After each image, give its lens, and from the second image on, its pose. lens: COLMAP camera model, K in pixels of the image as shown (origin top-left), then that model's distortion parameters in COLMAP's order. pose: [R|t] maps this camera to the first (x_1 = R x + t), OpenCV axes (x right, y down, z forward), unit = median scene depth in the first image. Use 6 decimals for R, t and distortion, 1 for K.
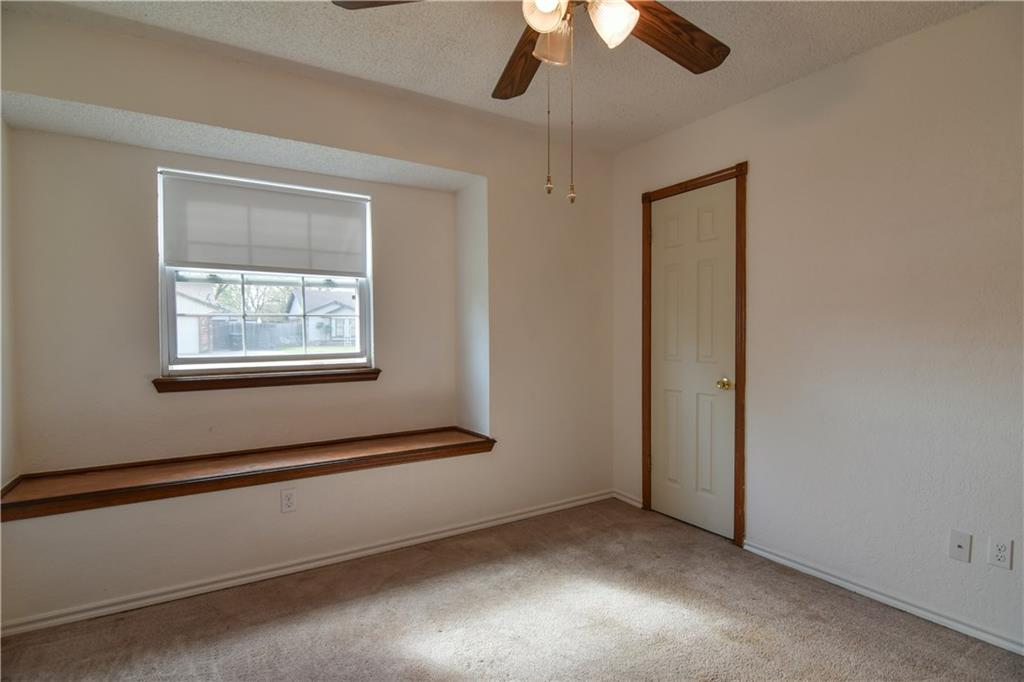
lens RADIAL K [[508.0, 0, 518.1], [0, 508.0, 344.2], [0, 0, 1]] dist [-0.016561, -0.001078]
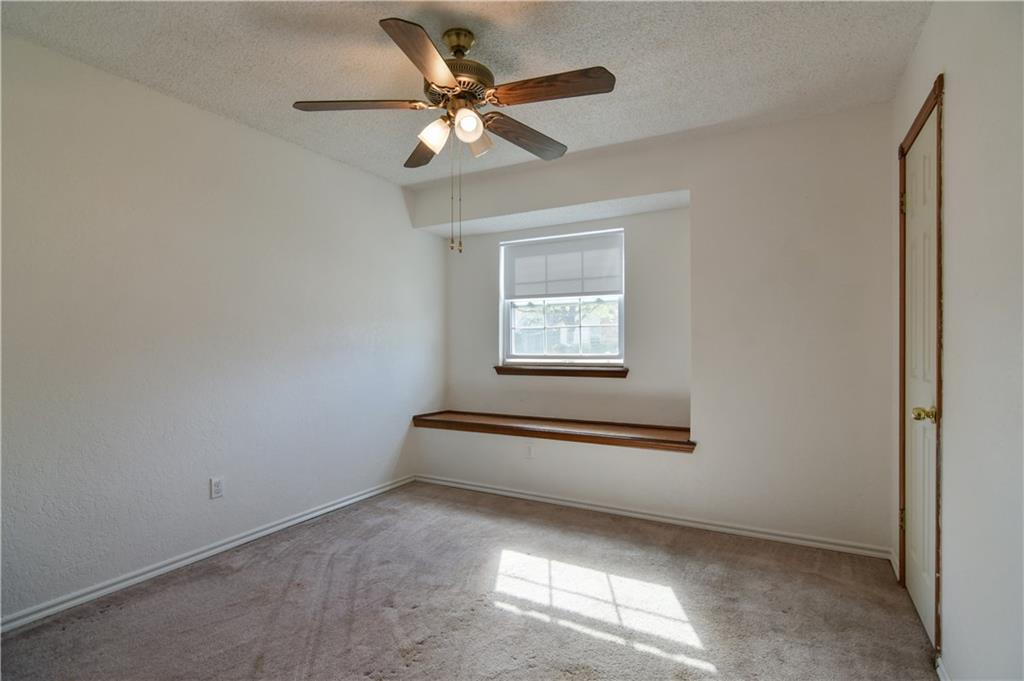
lens RADIAL K [[508.0, 0, 520.1], [0, 508.0, 342.5], [0, 0, 1]] dist [-0.016561, -0.001078]
pose [[0.472480, -0.003721, -0.881334, 0.760534], [-0.021851, 0.999634, -0.015934, 0.012425], [0.881071, 0.026786, 0.472226, 0.227734]]
